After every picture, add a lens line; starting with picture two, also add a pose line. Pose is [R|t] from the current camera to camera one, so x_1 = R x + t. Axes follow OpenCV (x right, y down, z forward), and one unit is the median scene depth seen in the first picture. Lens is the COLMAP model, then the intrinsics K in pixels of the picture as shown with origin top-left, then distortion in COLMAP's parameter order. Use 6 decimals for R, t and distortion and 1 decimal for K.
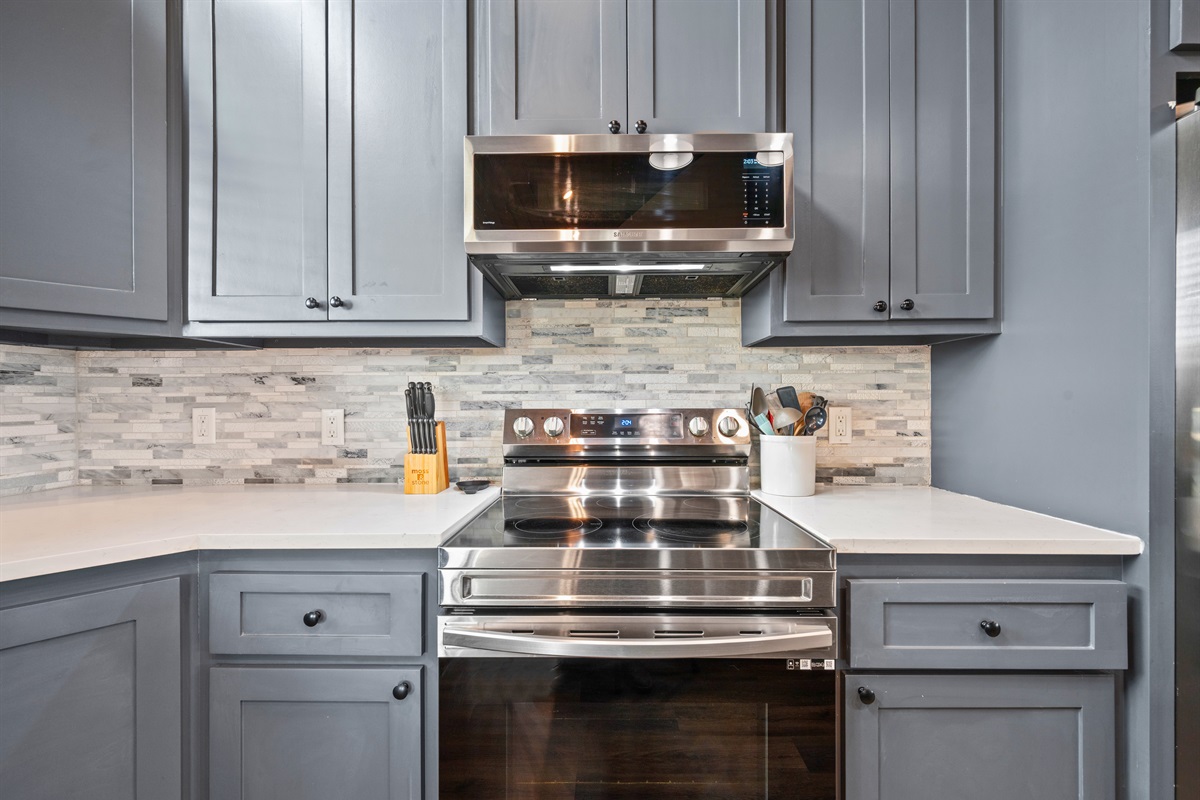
lens RADIAL K [[490.0, 0, 606.0], [0, 490.0, 402.7], [0, 0, 1]] dist [-0.002876, -0.000899]
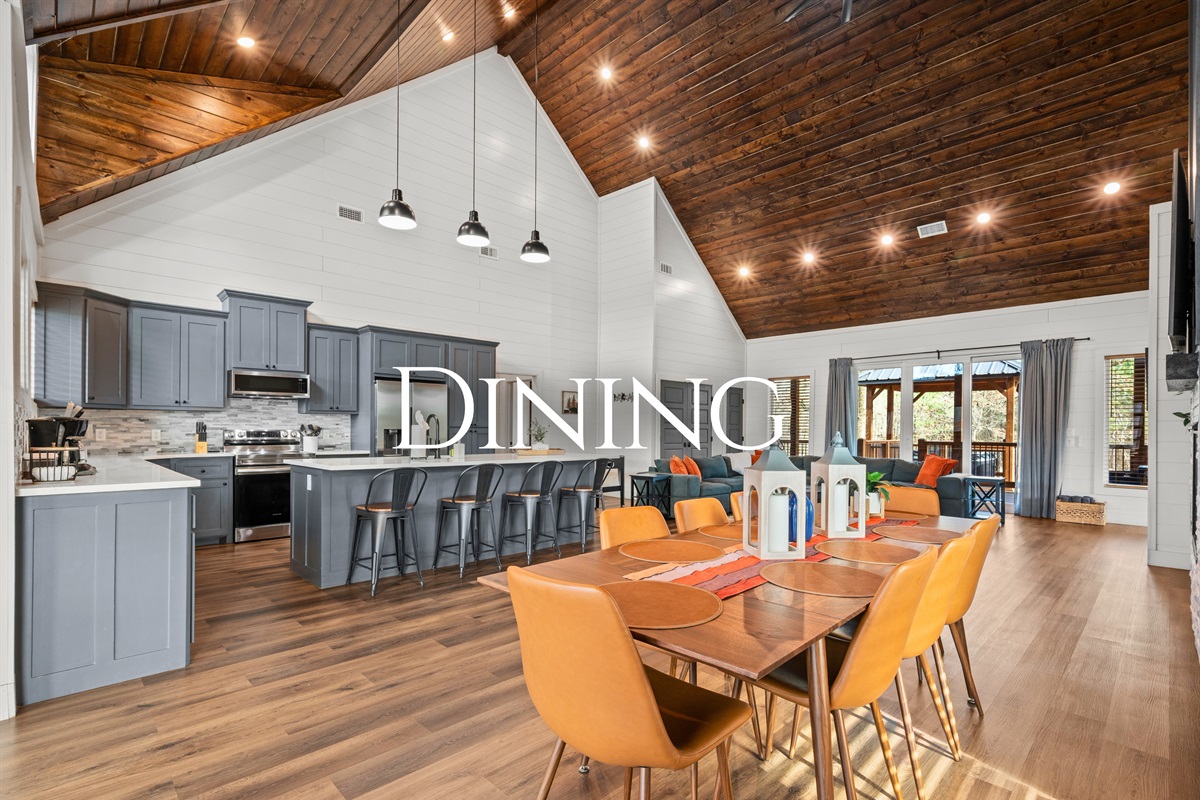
lens RADIAL K [[558.6, 0, 616.1], [0, 558.6, 427.0], [0, 0, 1]] dist [-0.007376, 0.000082]
pose [[0.687189, 0.009558, 0.726416, -1.122609], [-0.006086, 0.999954, -0.007399, 0.006024], [-0.726454, 0.000663, 0.687215, -3.621640]]
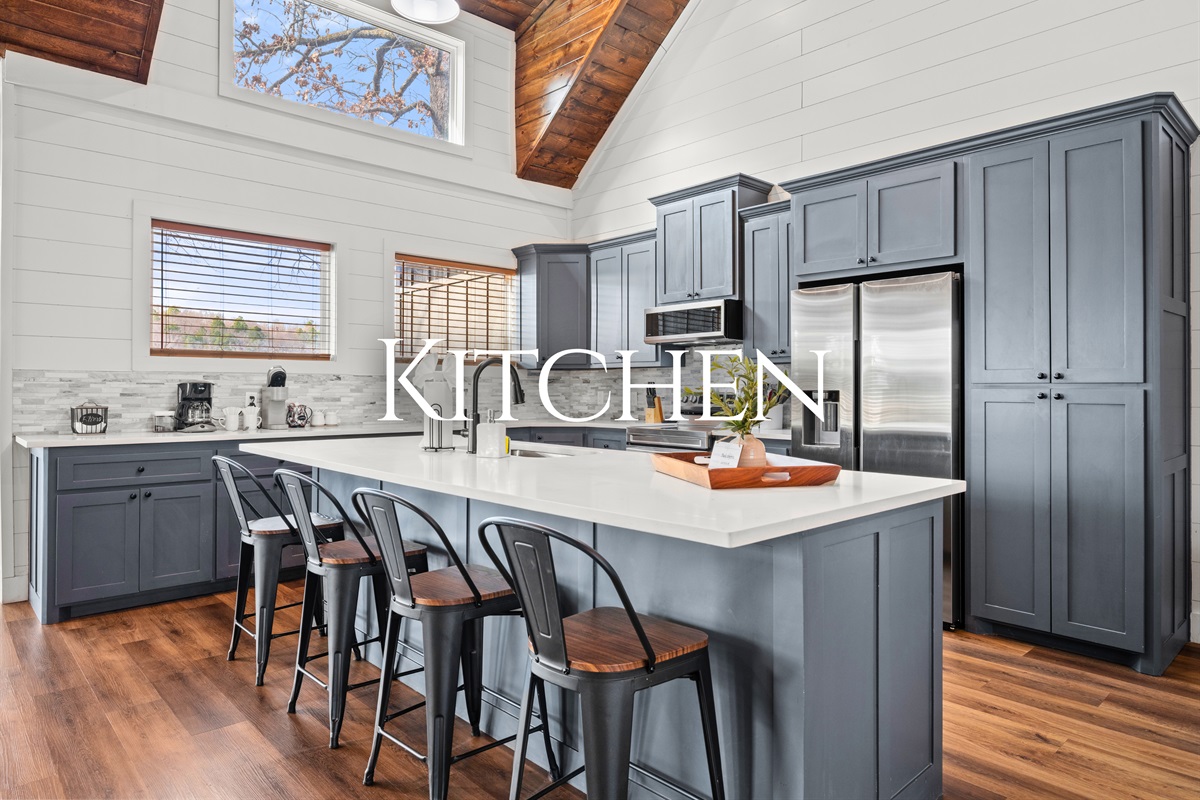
lens RADIAL K [[725.7, 0, 628.9], [0, 725.7, 389.2], [0, 0, 1]] dist [-0.001629, -0.001533]
pose [[0.706099, 0.002989, -0.708106, 2.154100], [-0.005482, 0.999984, -0.001245, 0.003816], [0.708092, 0.004761, 0.706105, -1.742001]]
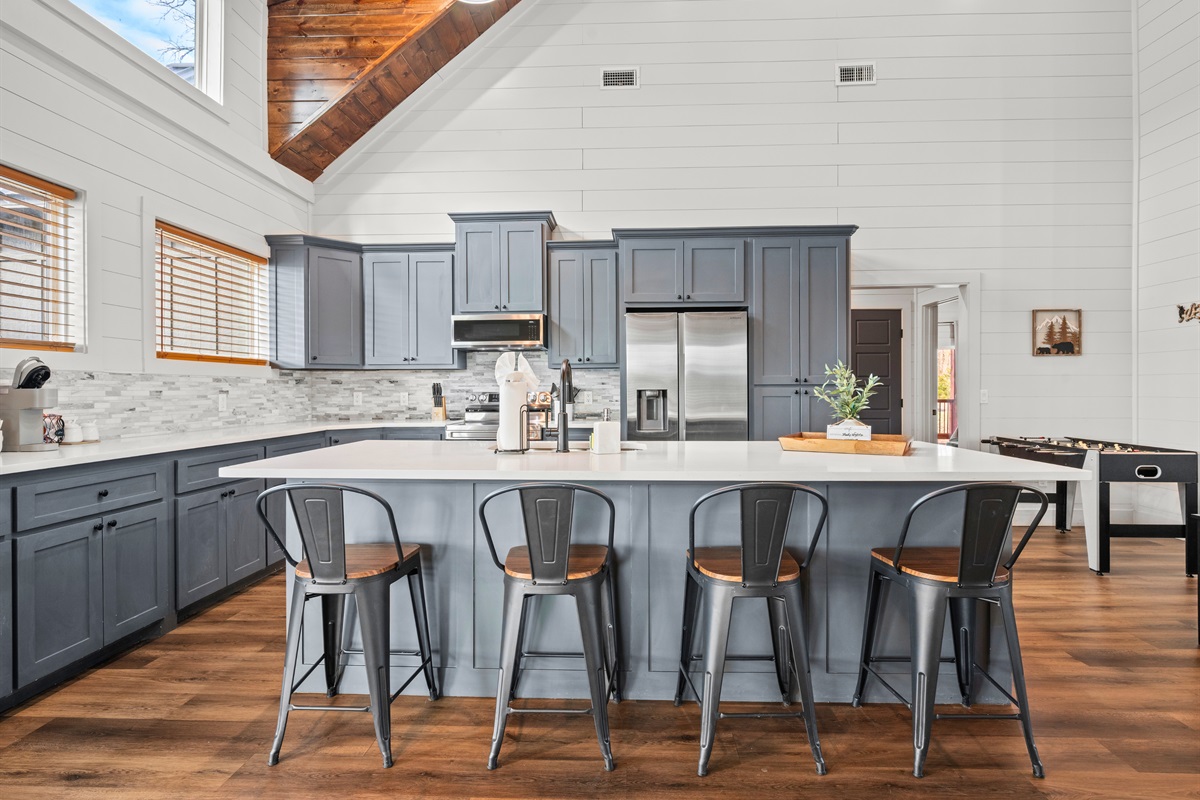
lens RADIAL K [[584.0, 0, 610.9], [0, 584.0, 396.9], [0, 0, 1]] dist [-0.003604, -0.000183]
pose [[0.999756, -0.001726, -0.022002, 0.672525], [0.001949, 0.999947, 0.010089, 0.007797], [0.021983, -0.010129, 0.999707, -2.246912]]
